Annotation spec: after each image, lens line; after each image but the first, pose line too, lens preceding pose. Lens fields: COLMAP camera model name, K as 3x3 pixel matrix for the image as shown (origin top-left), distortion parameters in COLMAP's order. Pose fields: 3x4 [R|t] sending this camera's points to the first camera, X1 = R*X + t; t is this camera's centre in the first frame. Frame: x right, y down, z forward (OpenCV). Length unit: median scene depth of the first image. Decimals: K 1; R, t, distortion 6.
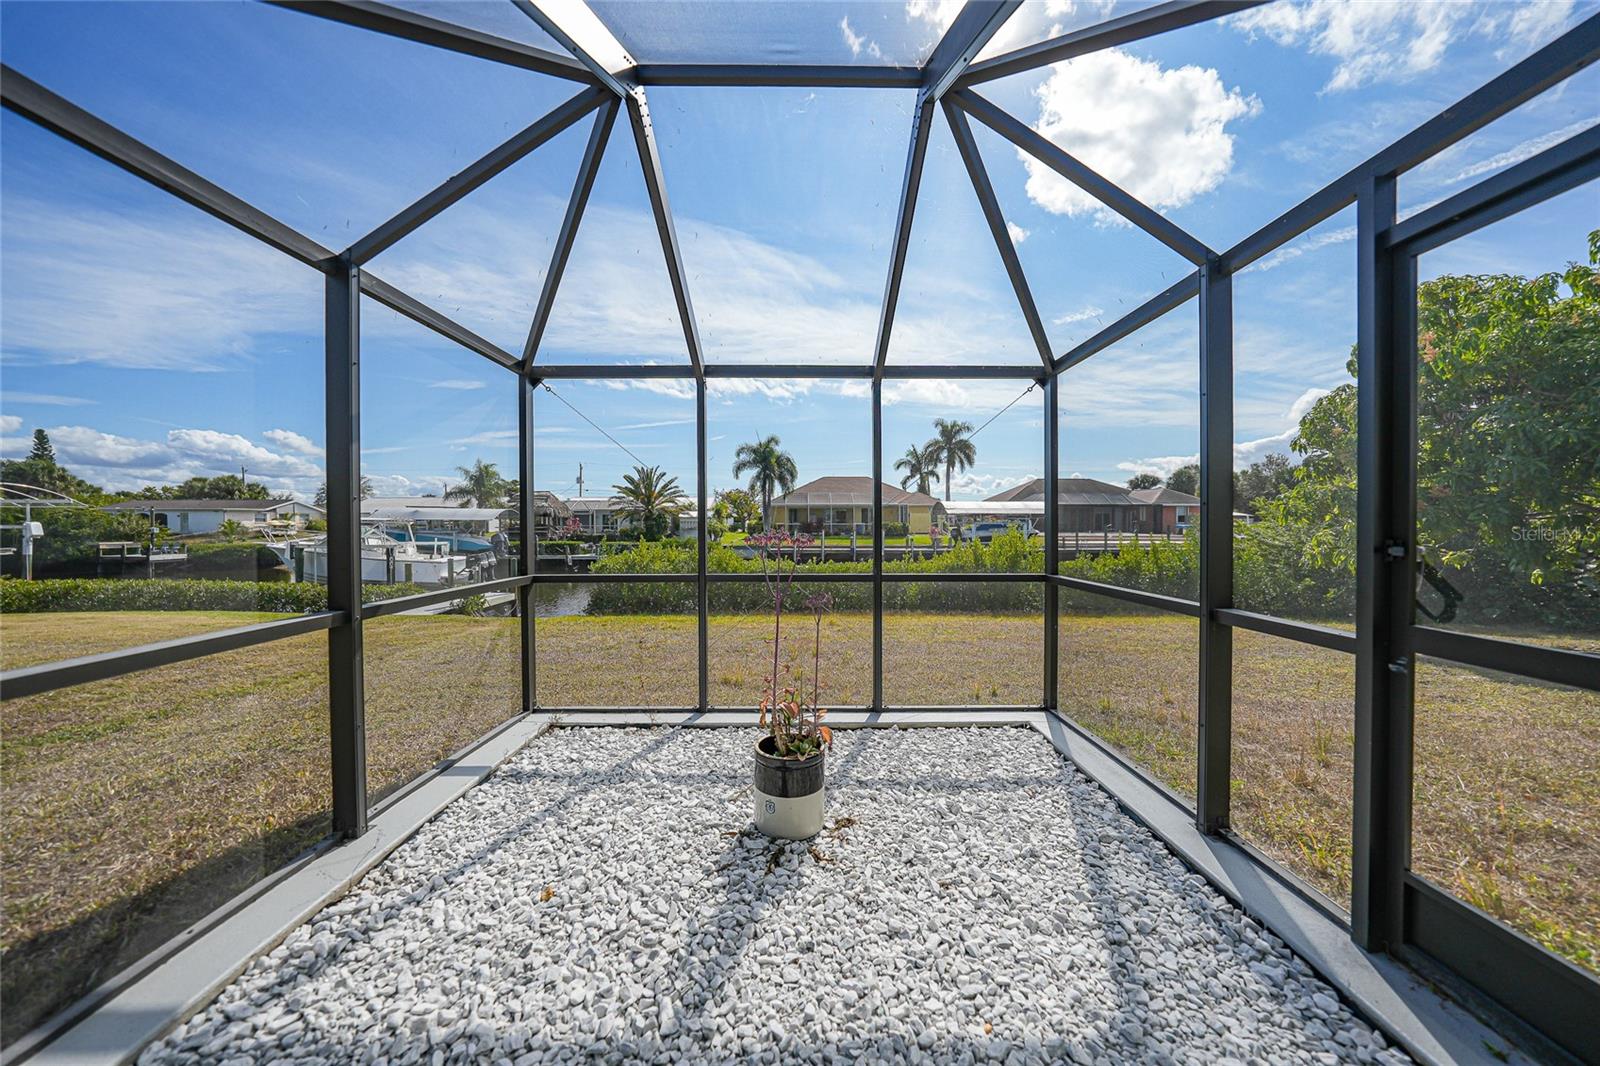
lens RADIAL K [[564.6, 0, 800.6], [0, 564.6, 524.4], [0, 0, 1]] dist [-0.026763, 0.006183]
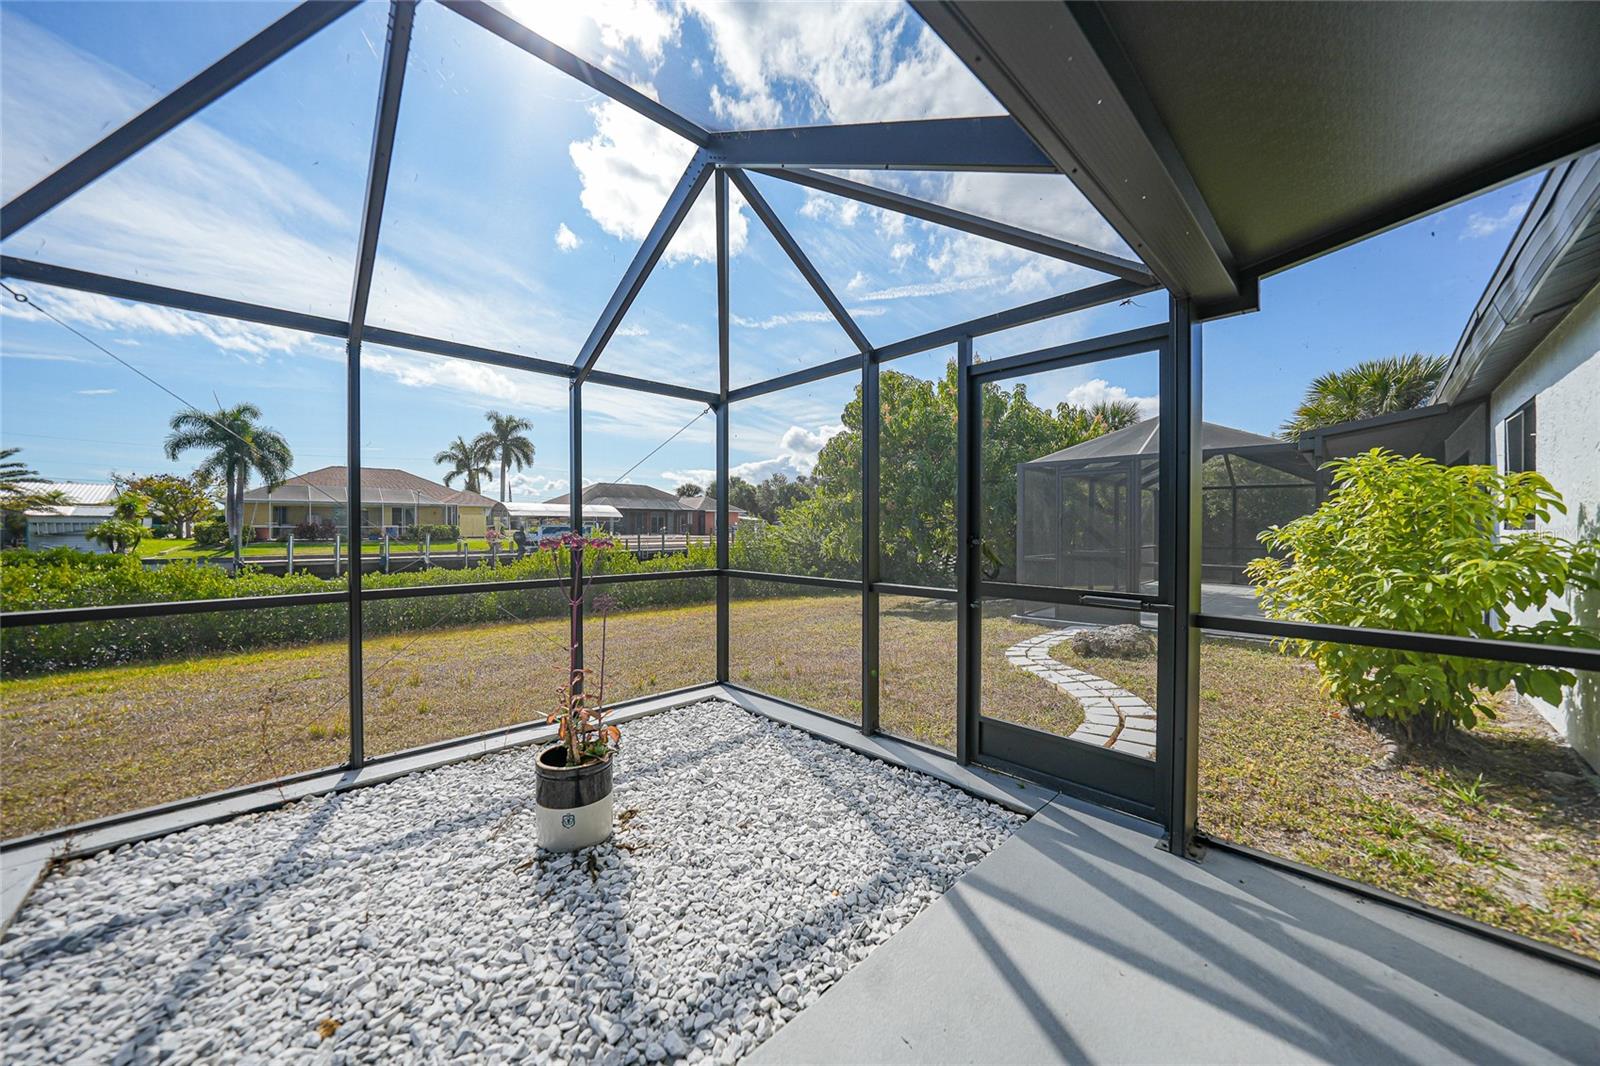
lens RADIAL K [[562.2, 0, 801.8], [0, 562.2, 522.7], [0, 0, 1]] dist [-0.025282, 0.006277]
pose [[0.725730, 0.005699, 0.687956, -0.284261], [-0.000058, 0.999966, -0.008223, 0.000132], [-0.687980, 0.005928, 0.725706, 0.019517]]
